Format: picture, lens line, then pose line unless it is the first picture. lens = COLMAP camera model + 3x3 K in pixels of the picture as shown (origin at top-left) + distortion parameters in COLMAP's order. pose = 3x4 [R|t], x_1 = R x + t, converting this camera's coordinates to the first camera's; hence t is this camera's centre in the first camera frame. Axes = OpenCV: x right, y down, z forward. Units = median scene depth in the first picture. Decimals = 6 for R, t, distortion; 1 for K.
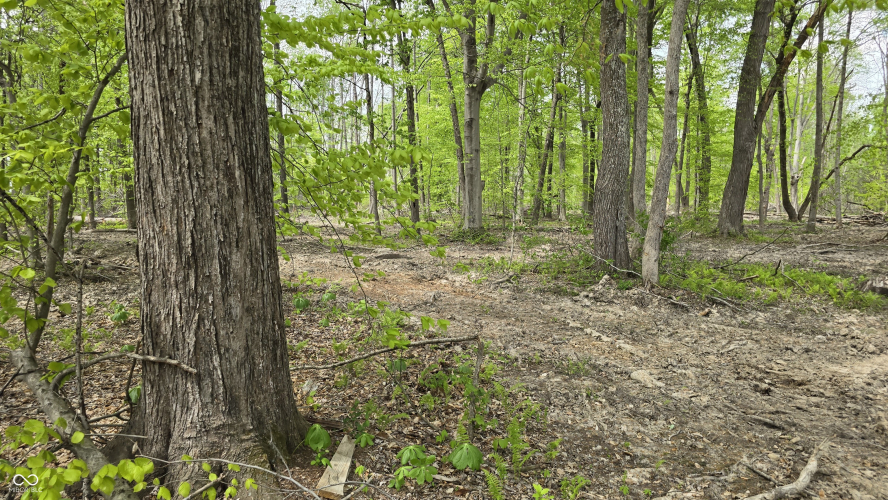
lens RADIAL K [[582.8, 0, 444.0], [0, 582.8, 250.0], [0, 0, 1]] dist [-0.001337, -0.002685]
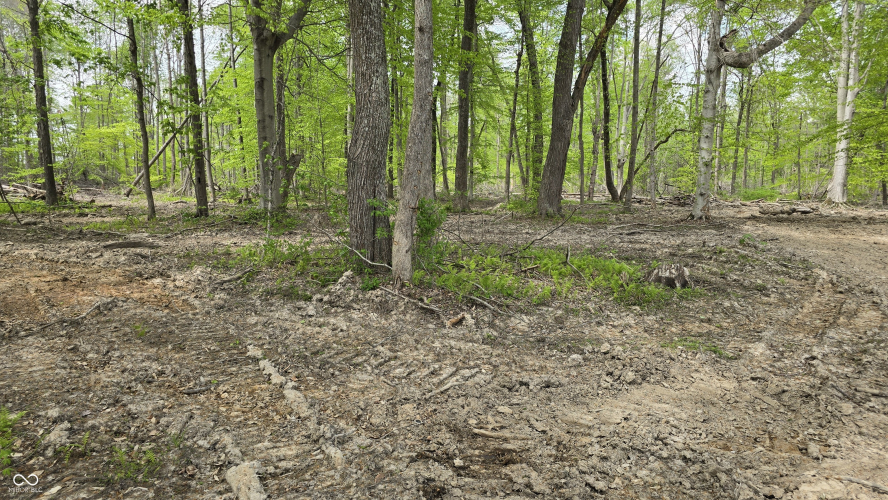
lens RADIAL K [[592.9, 0, 444.0], [0, 592.9, 250.0], [0, 0, 1]] dist [0.068435, -0.000736]
pose [[0.969194, -0.017576, 0.245669, 0.218413], [0.009733, 0.999405, 0.033101, -0.009143], [-0.246104, -0.029690, 0.968788, 0.226259]]
